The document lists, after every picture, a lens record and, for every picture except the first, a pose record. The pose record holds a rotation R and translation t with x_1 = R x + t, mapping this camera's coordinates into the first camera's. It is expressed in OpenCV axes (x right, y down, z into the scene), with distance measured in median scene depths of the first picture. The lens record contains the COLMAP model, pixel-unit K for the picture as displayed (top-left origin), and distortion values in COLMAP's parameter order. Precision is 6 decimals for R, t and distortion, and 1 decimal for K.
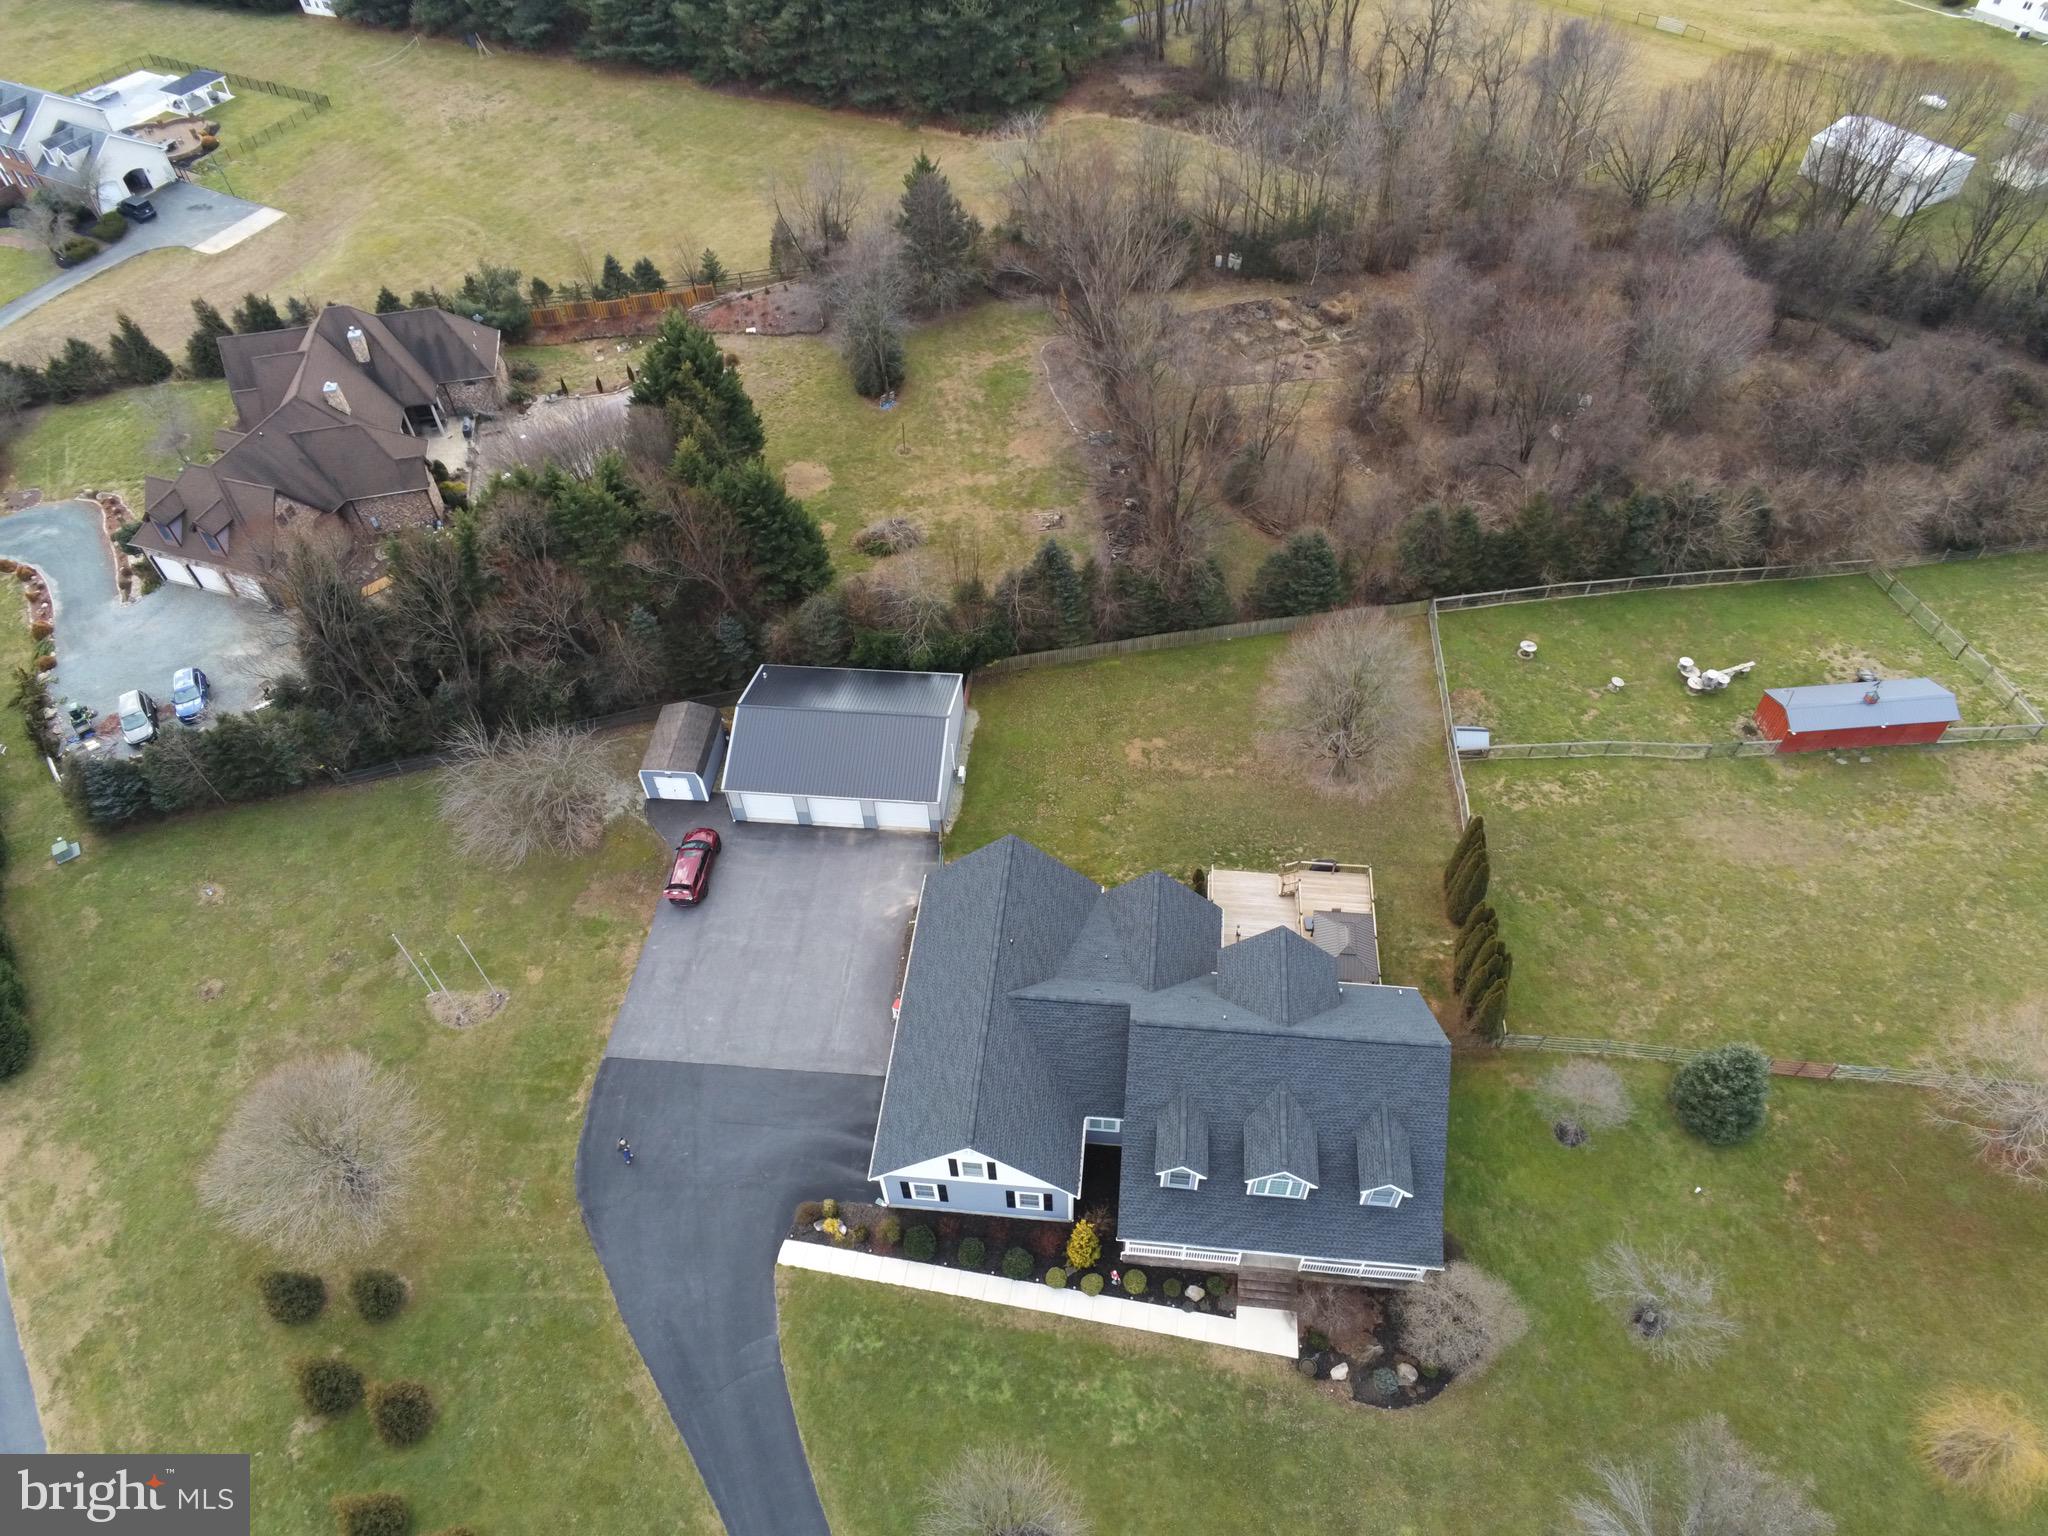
lens RADIAL K [[1324.7, 0, 1020.5], [0, 1324.7, 769.4], [0, 0, 1]] dist [0.001682, 0.001213]
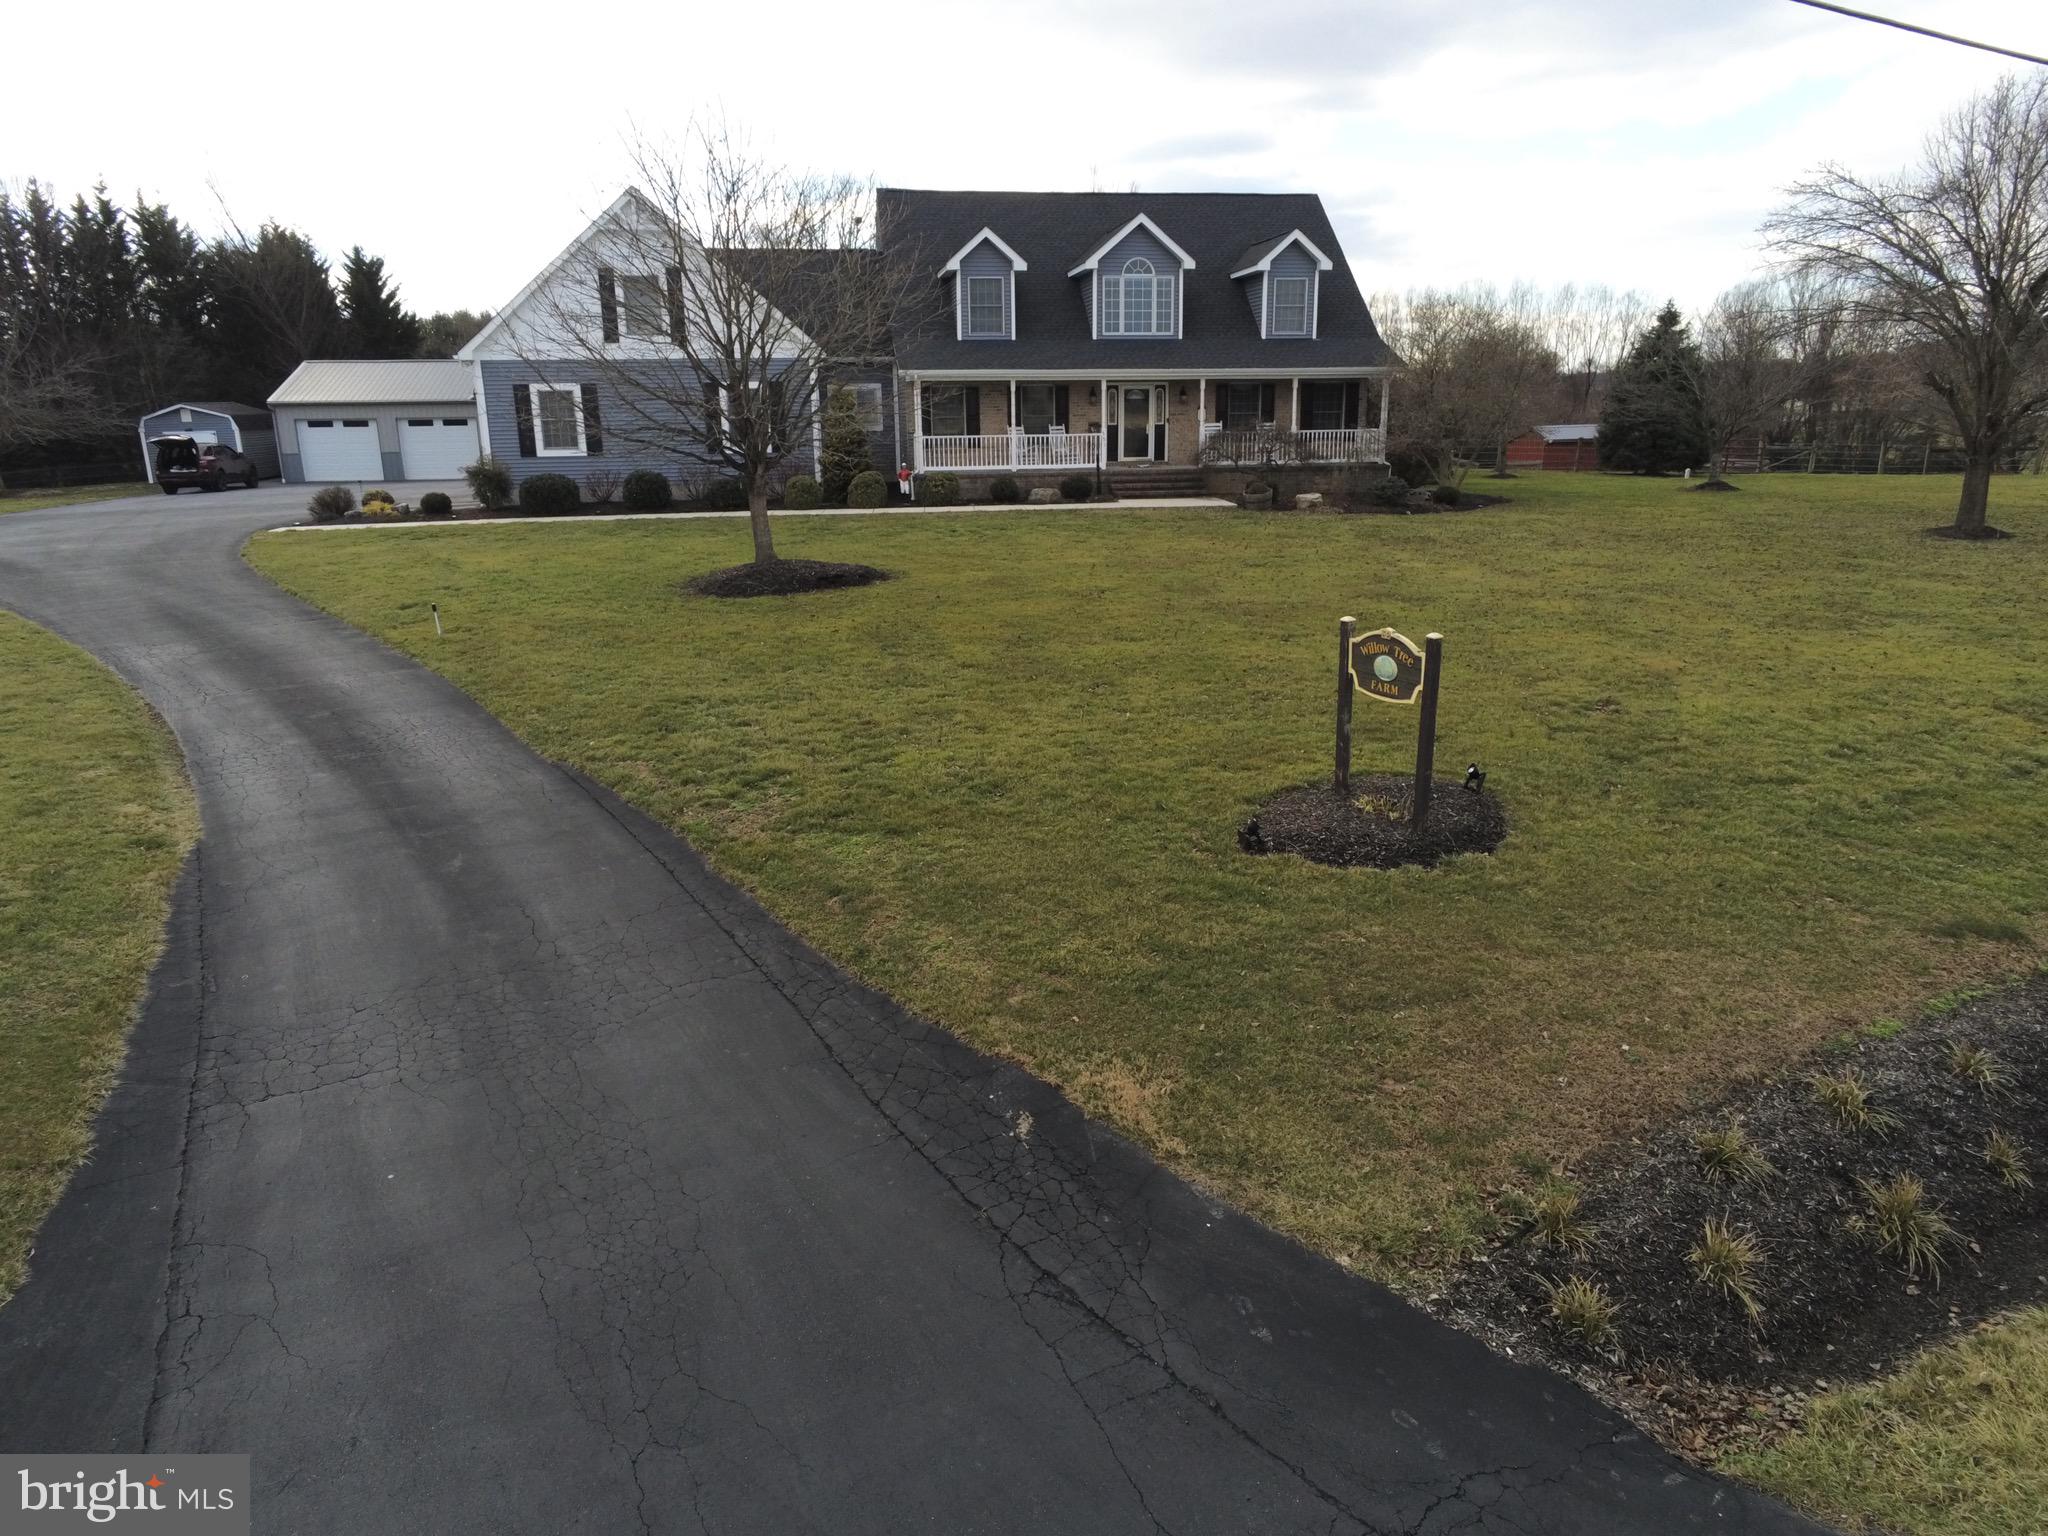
lens RADIAL K [[1329.7, 0, 1020.8], [0, 1329.7, 766.1], [0, 0, 1]] dist [0.000989, 0.001750]
pose [[0.966995, -0.051362, 0.249566, -0.025158], [0.182364, 0.823561, -0.537113, 0.657618], [-0.177946, 0.564897, 0.805746, 0.486850]]
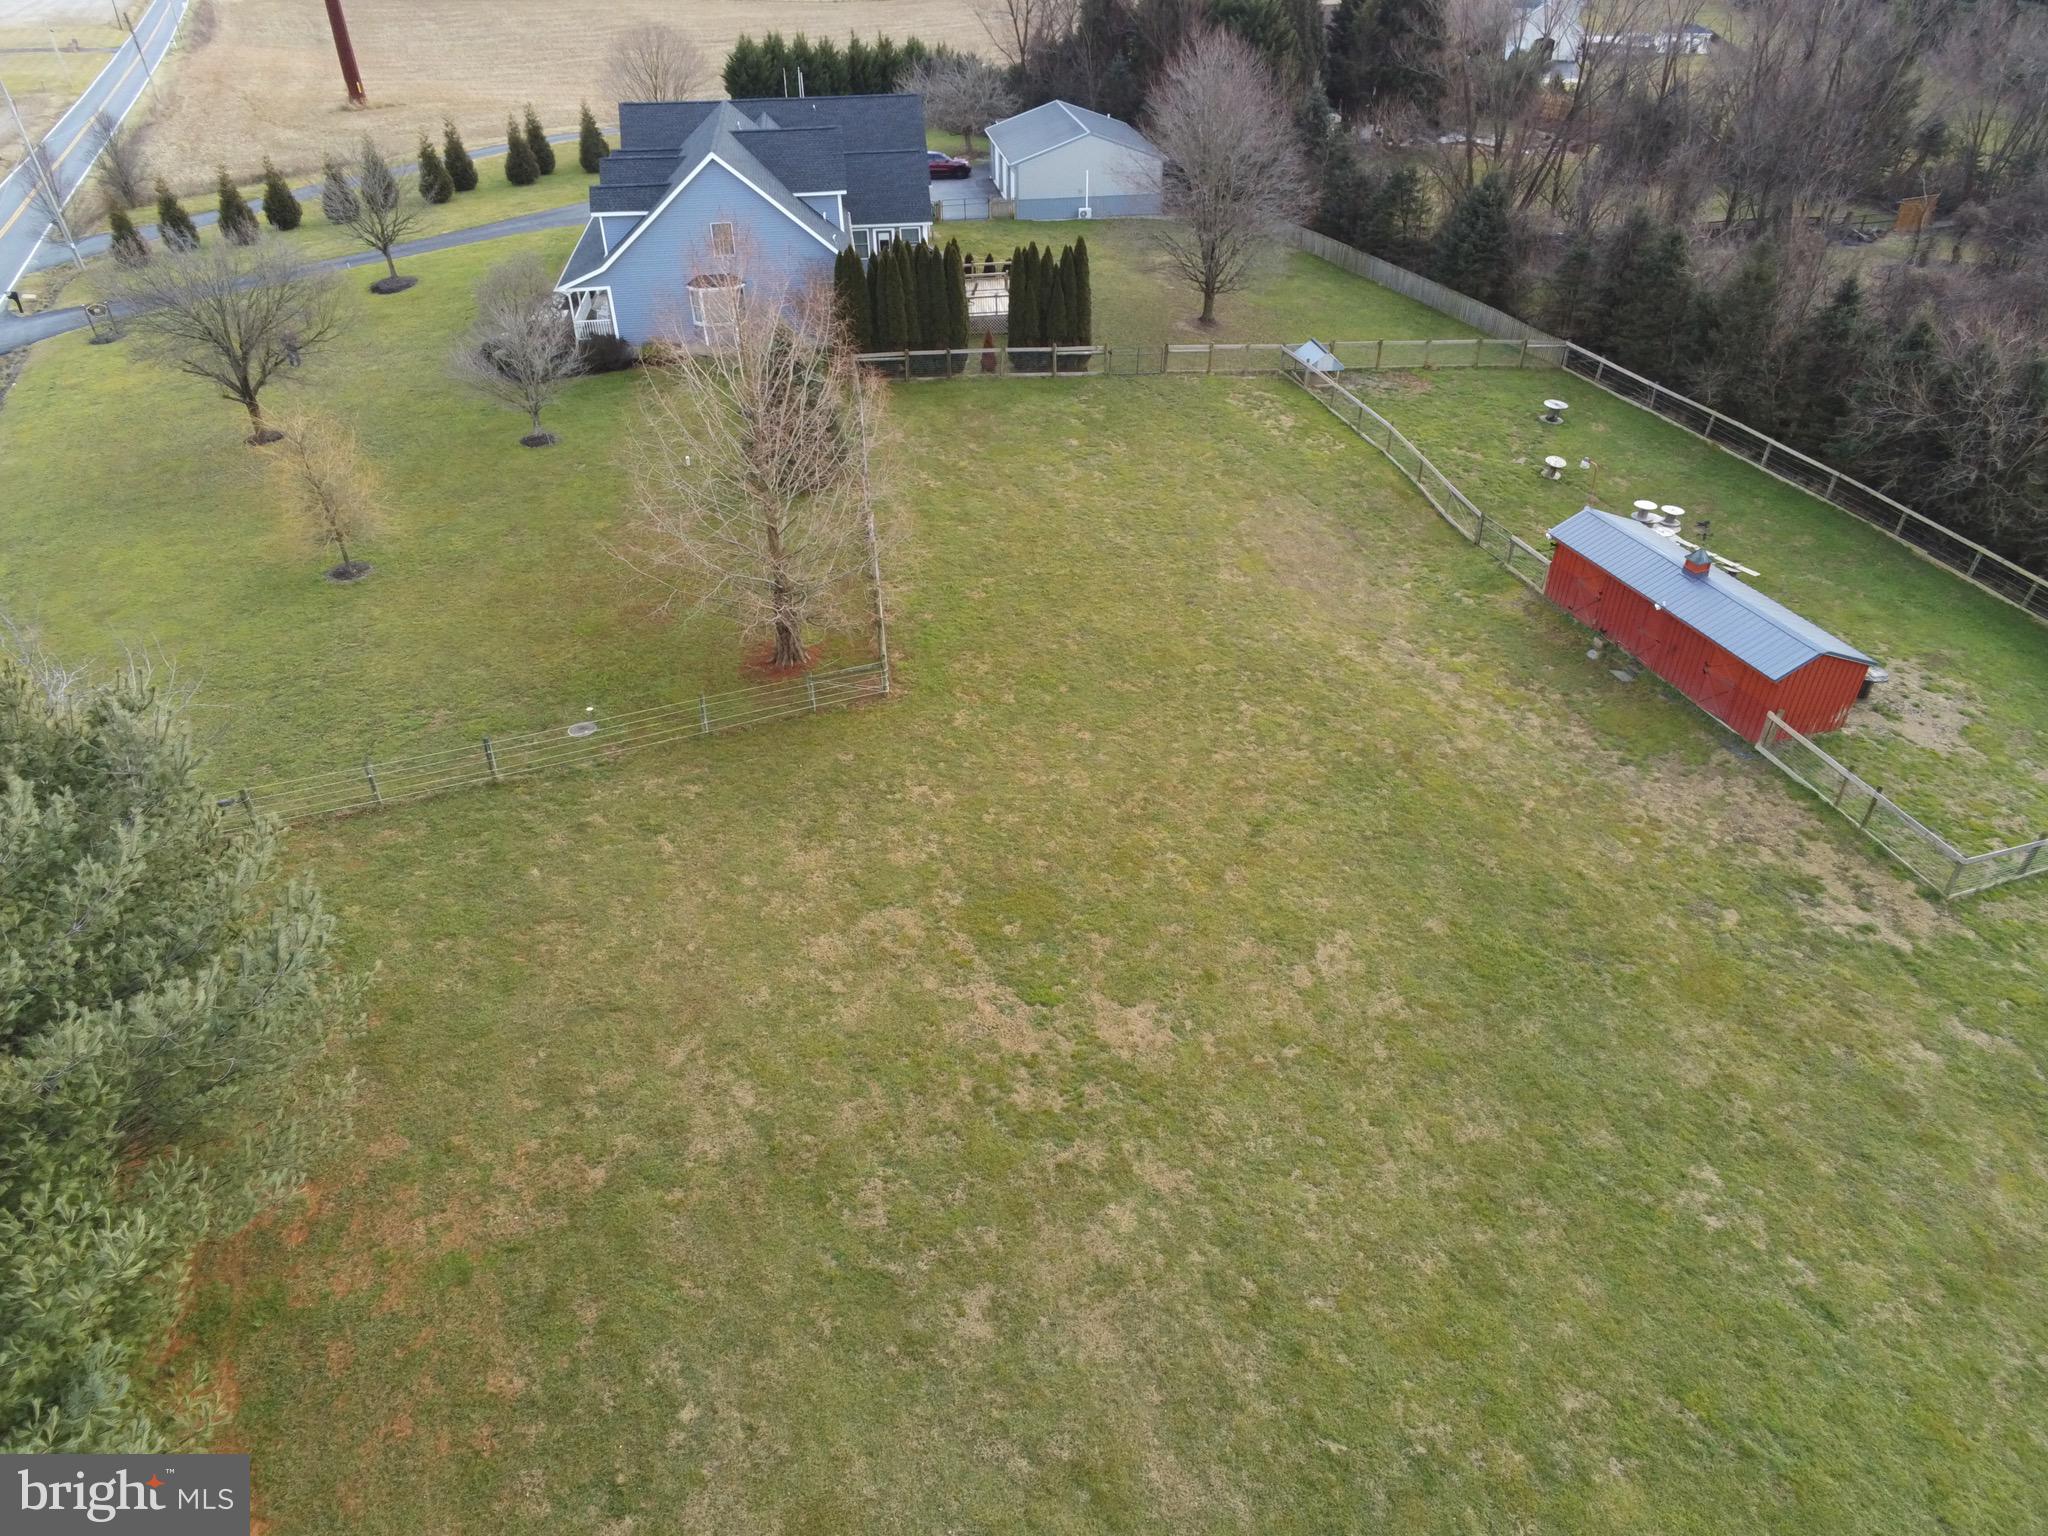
lens RADIAL K [[1329.7, 0, 1020.8], [0, 1329.7, 766.1], [0, 0, 1]] dist [0.000989, 0.001750]
pose [[0.240965, 0.577348, -0.780132, 1.138312], [-0.729419, 0.637978, 0.246844, 0.066501], [0.640222, 0.509562, 0.574859, 0.638687]]
